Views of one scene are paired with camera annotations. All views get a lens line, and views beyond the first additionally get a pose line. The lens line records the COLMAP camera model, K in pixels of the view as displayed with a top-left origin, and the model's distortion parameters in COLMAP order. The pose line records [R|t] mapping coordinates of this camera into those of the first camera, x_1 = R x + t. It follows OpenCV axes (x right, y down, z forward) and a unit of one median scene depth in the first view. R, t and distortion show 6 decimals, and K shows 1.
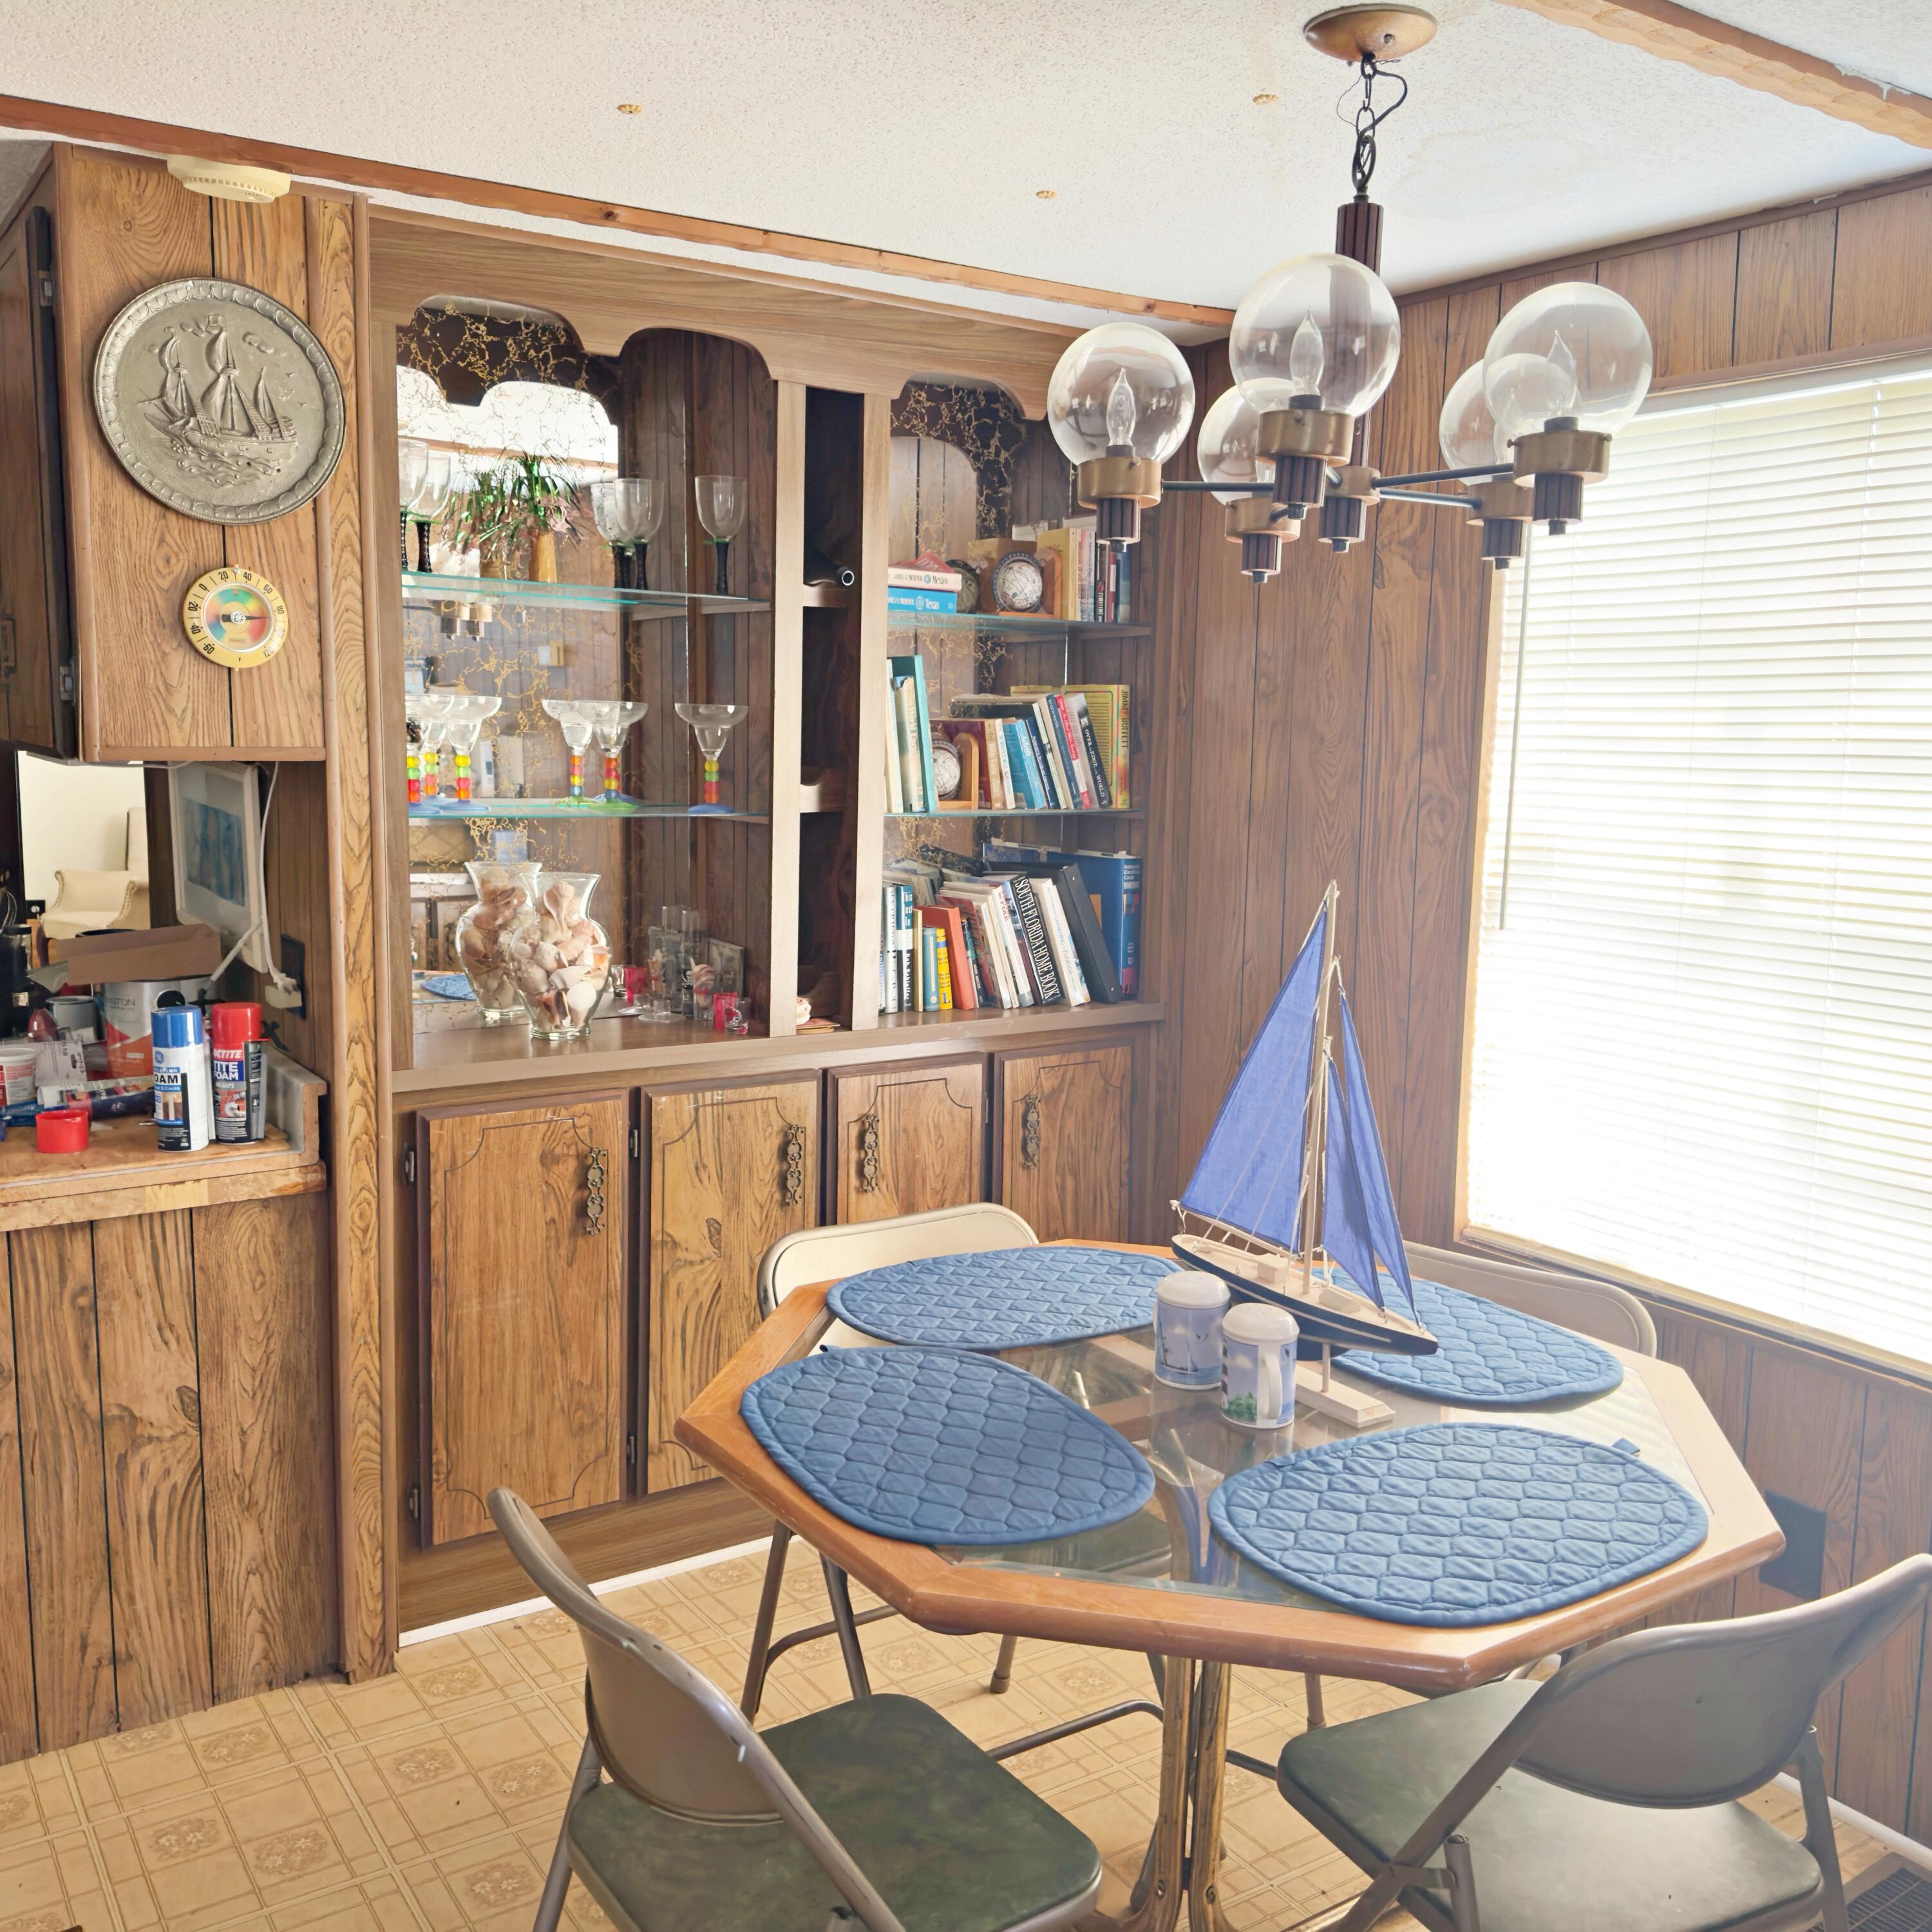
lens RADIAL K [[1785.6, 0, 966.0], [0, 1785.6, 966.0], [0, 0, 1]] dist [0.104366, -0.182516]
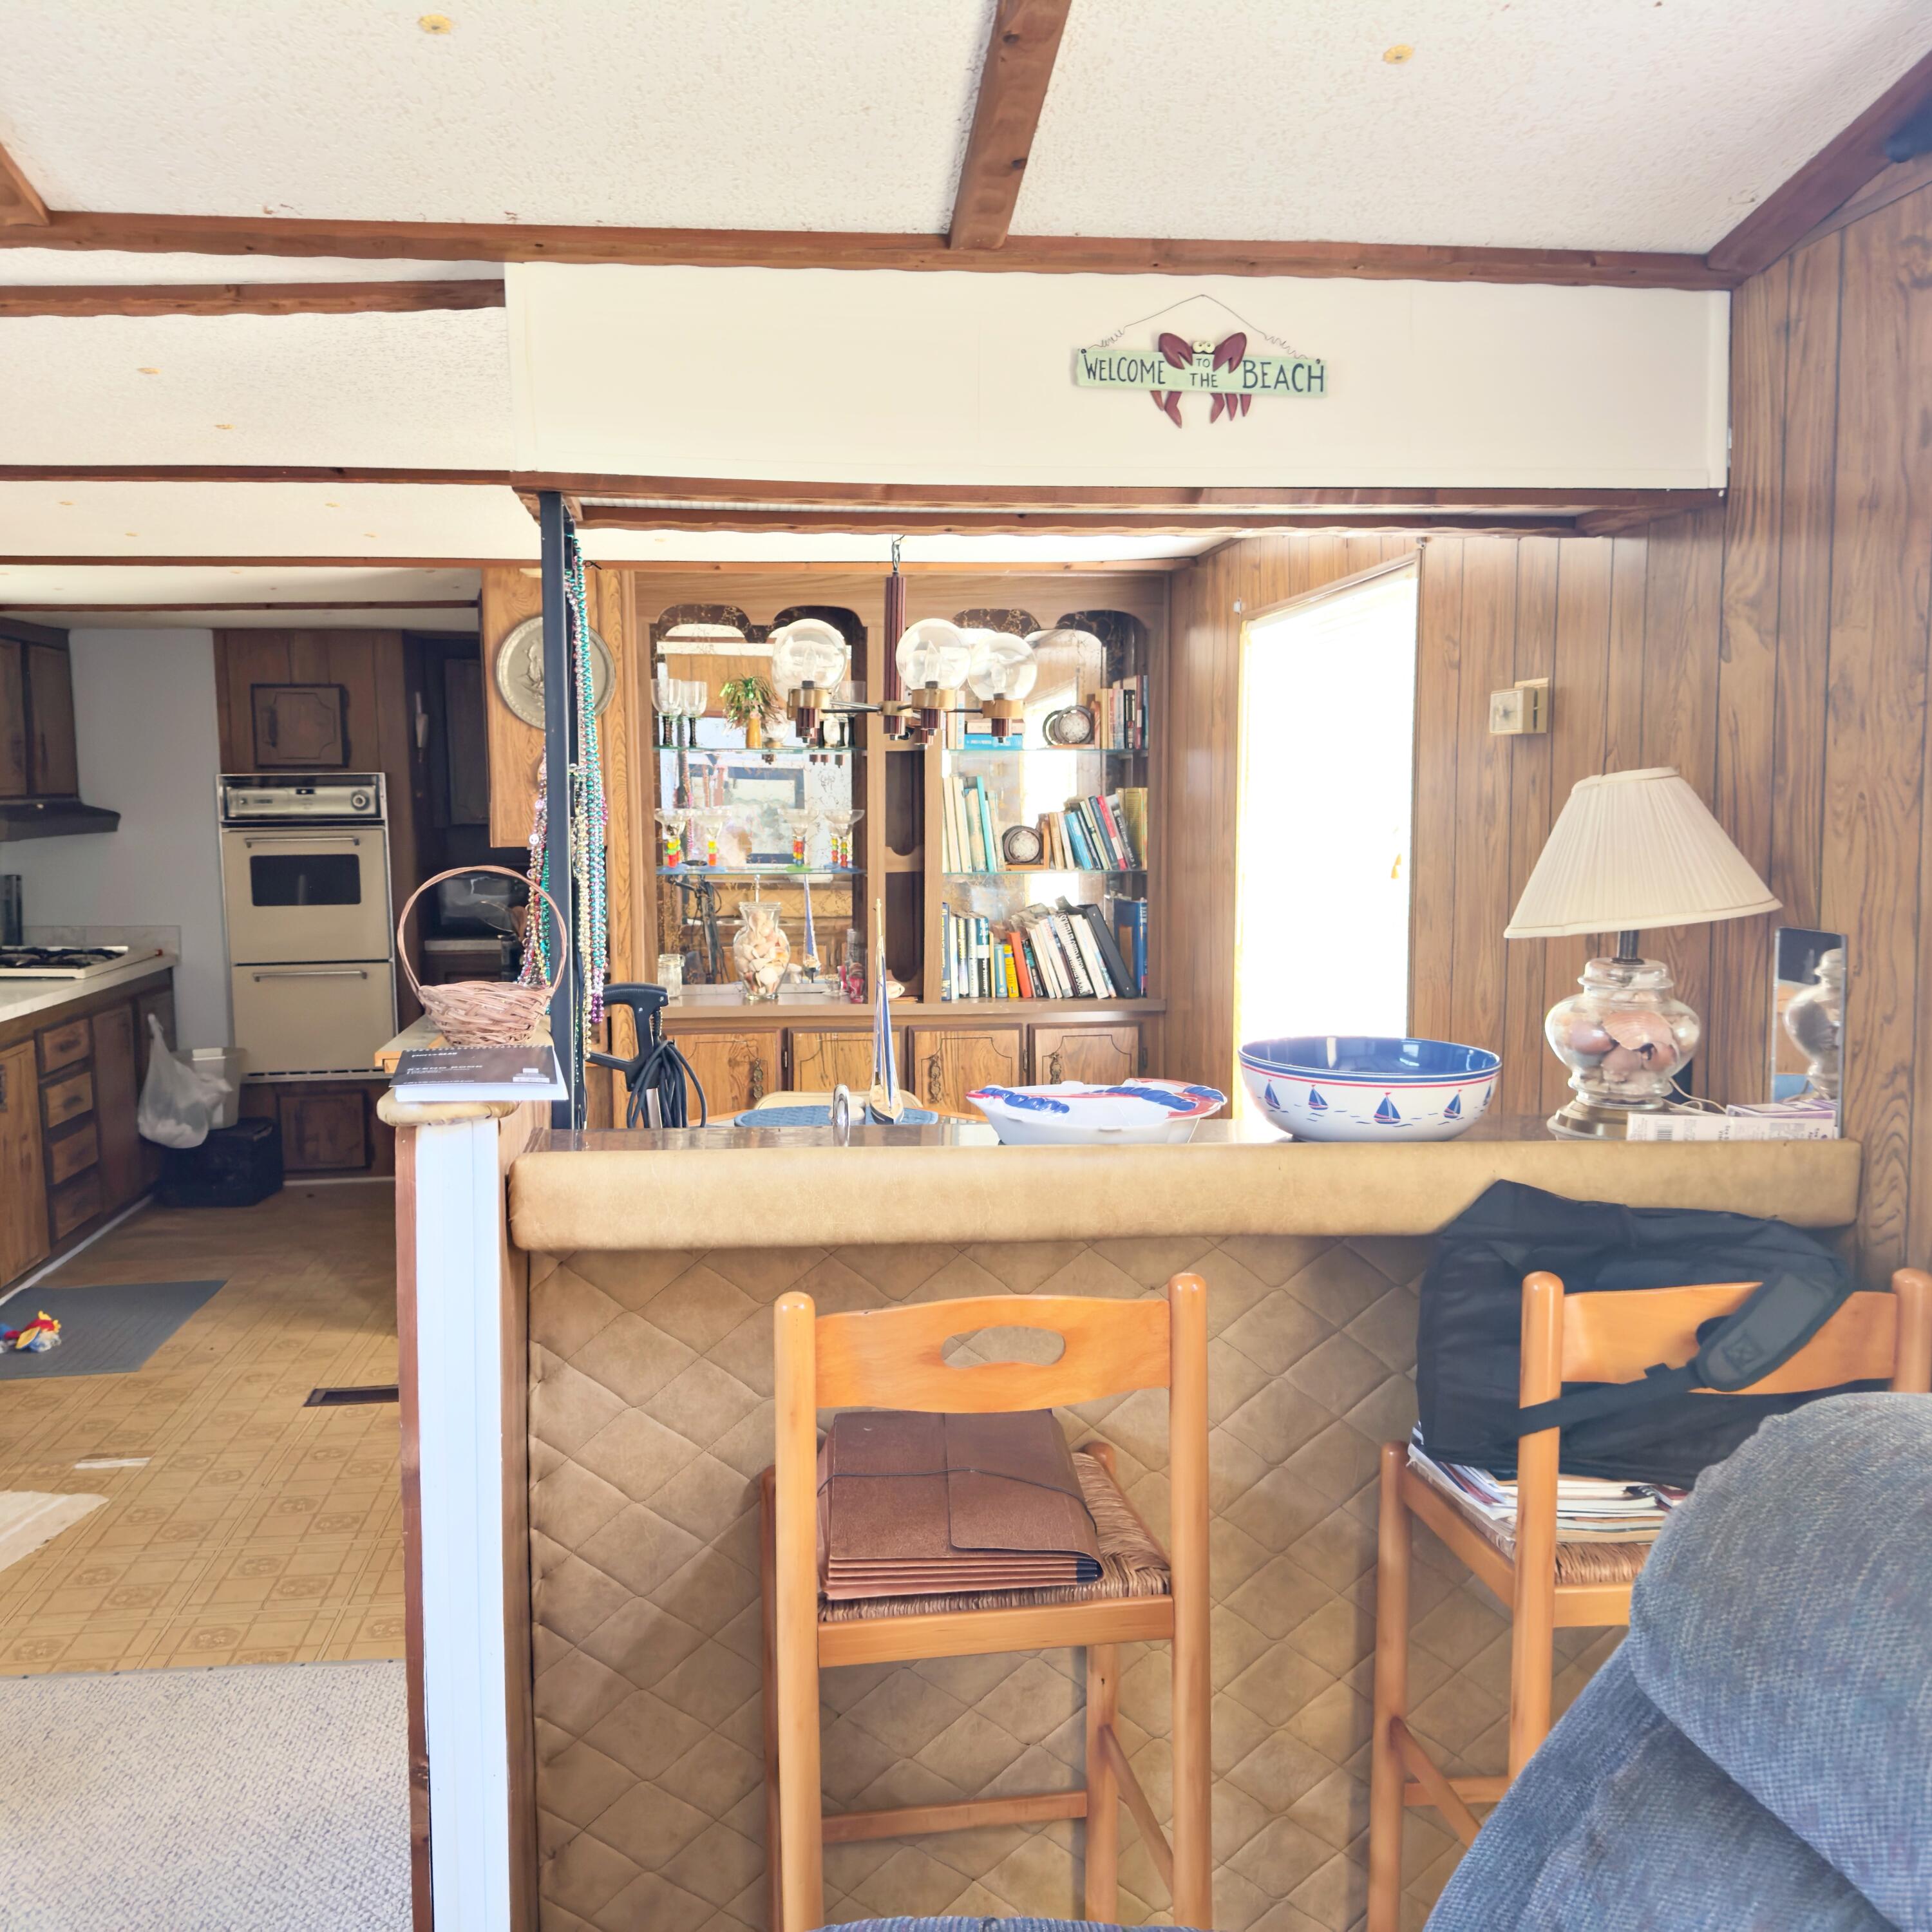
lens RADIAL K [[1785.6, 0, 966.0], [0, 1785.6, 966.0], [0, 0, 1]] dist [0.104366, -0.182516]
pose [[0.882661, 0.020185, -0.469576, 0.827935], [-0.040202, 0.998658, -0.032640, 0.059902], [0.468287, 0.047688, 0.882289, -0.489364]]
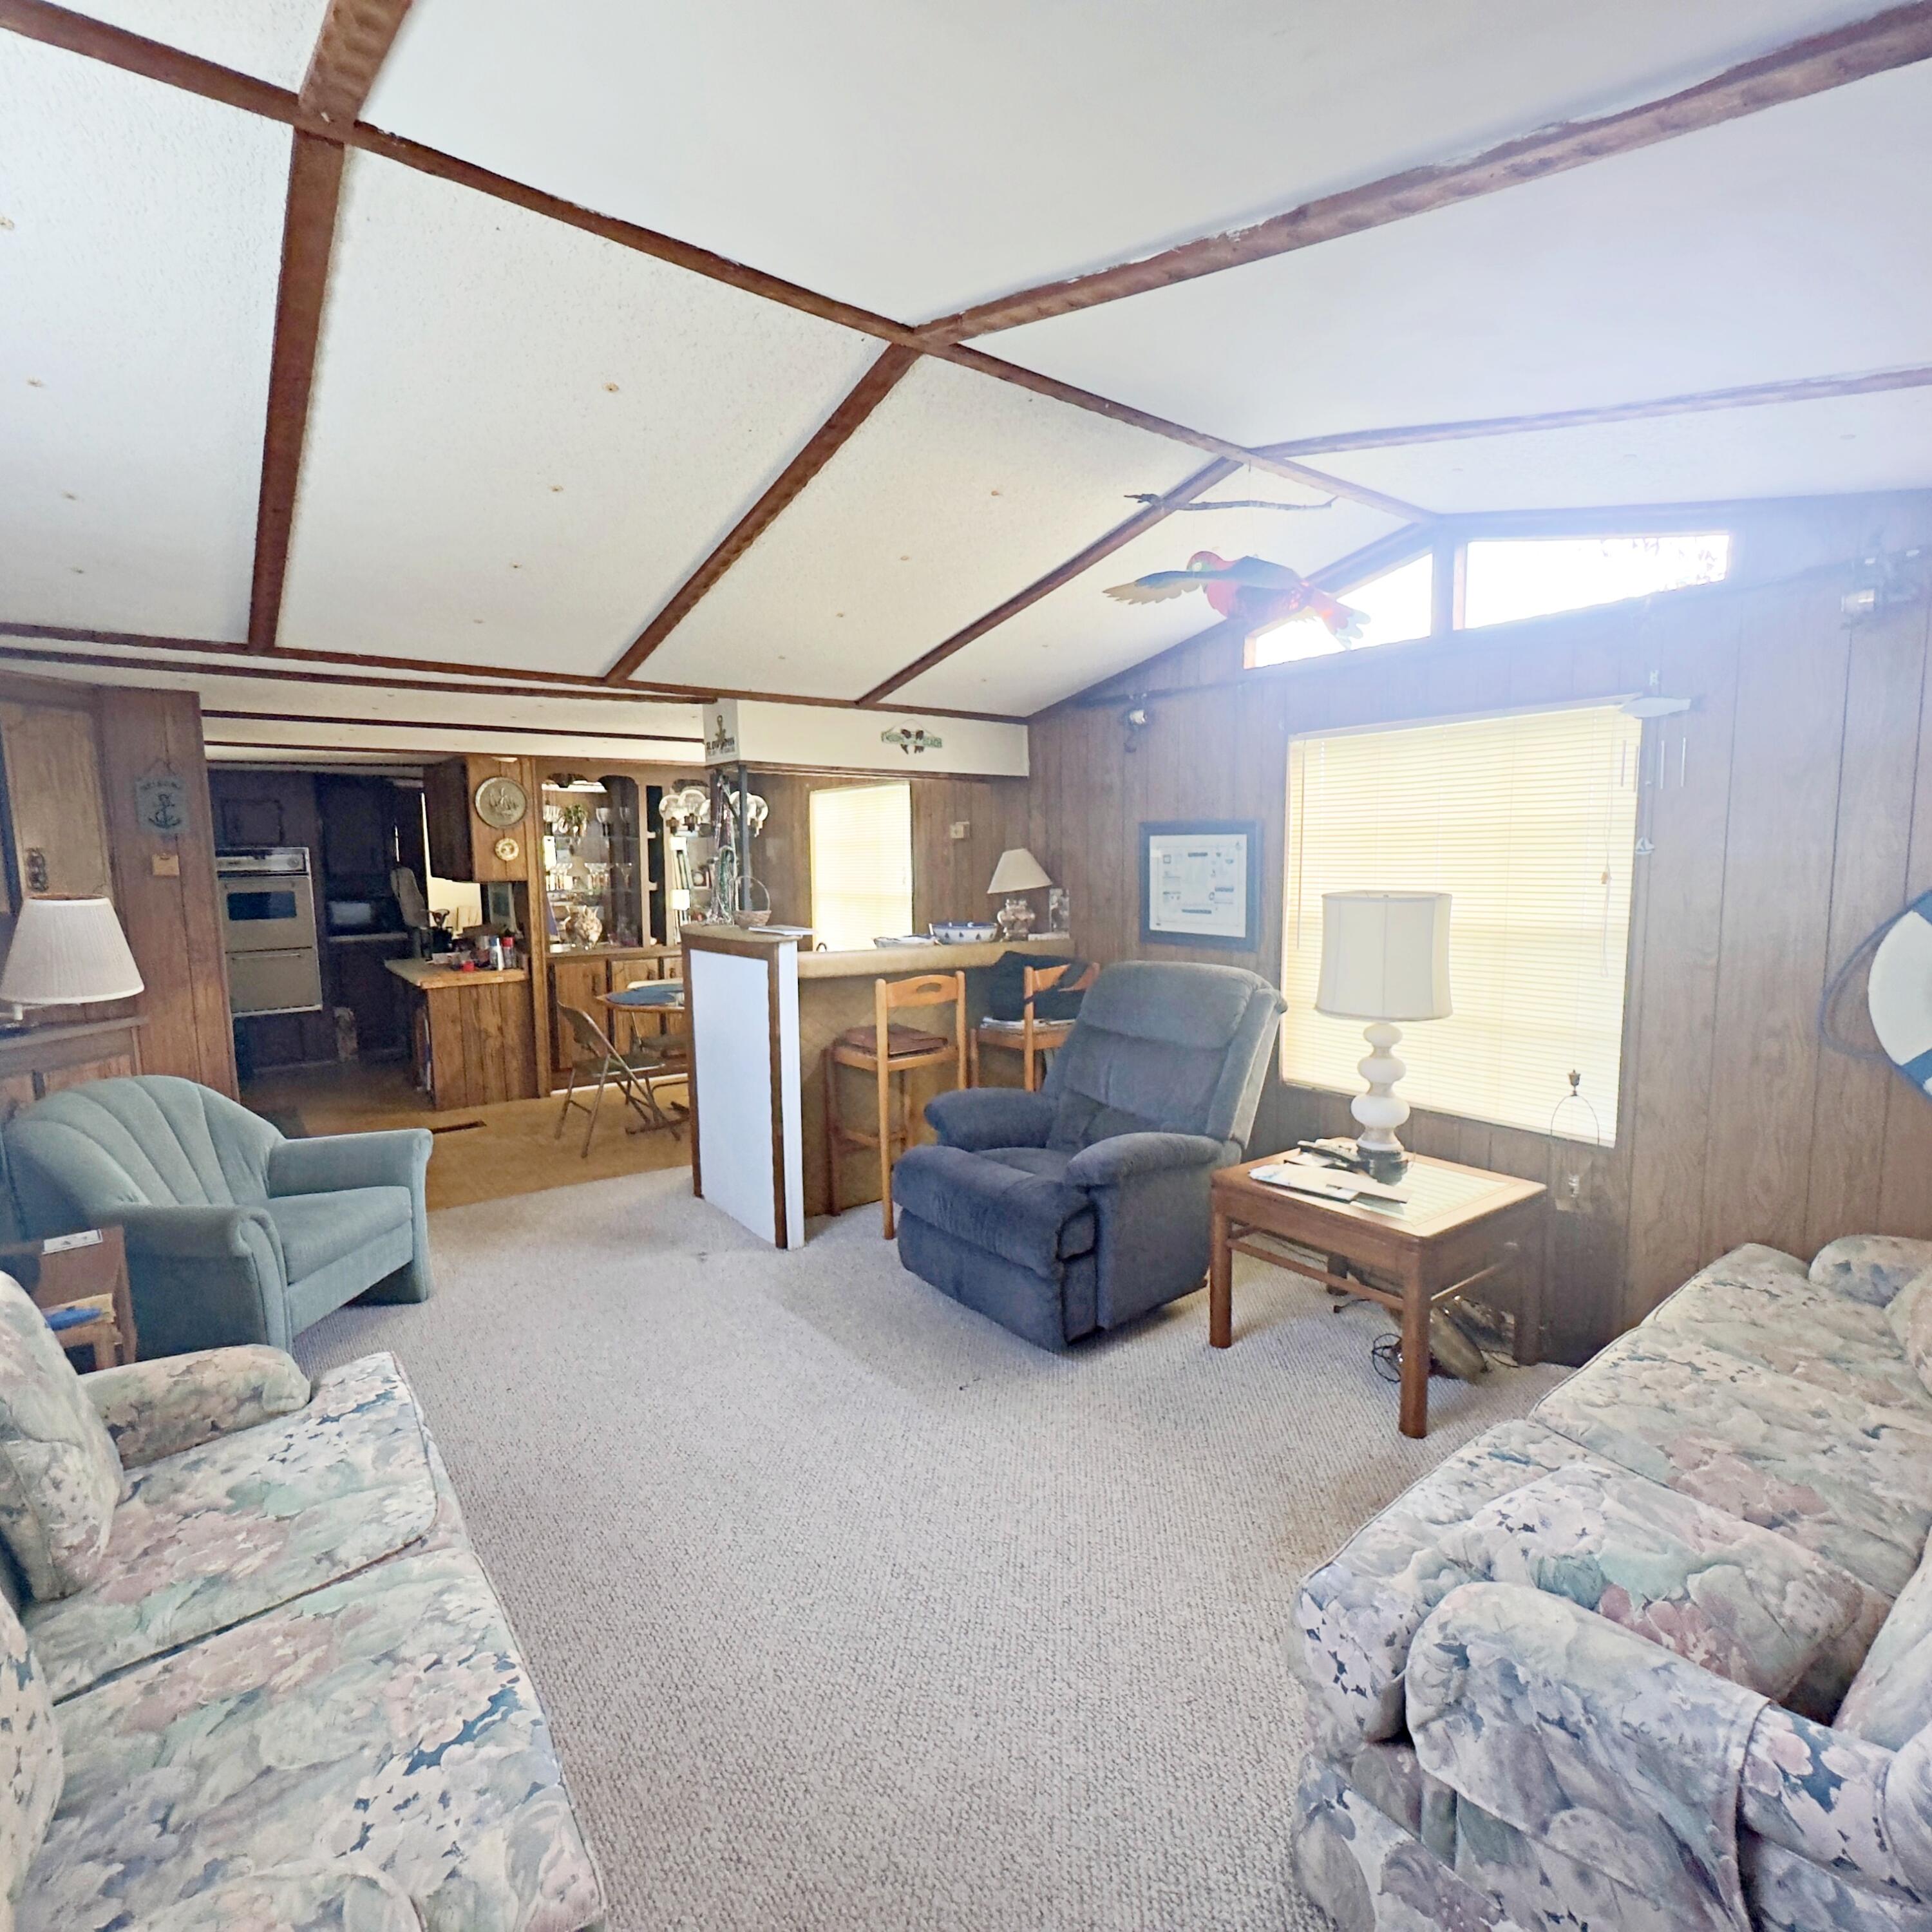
lens RADIAL K [[1039.3, 0, 966.0], [0, 1039.3, 966.0], [0, 0, 1]] dist [-0.003098, -0.000083]
pose [[0.998417, -0.033481, 0.045200, 0.536206], [0.034714, 0.999038, -0.026787, 0.180925], [-0.044260, 0.028313, 0.998619, -1.424245]]
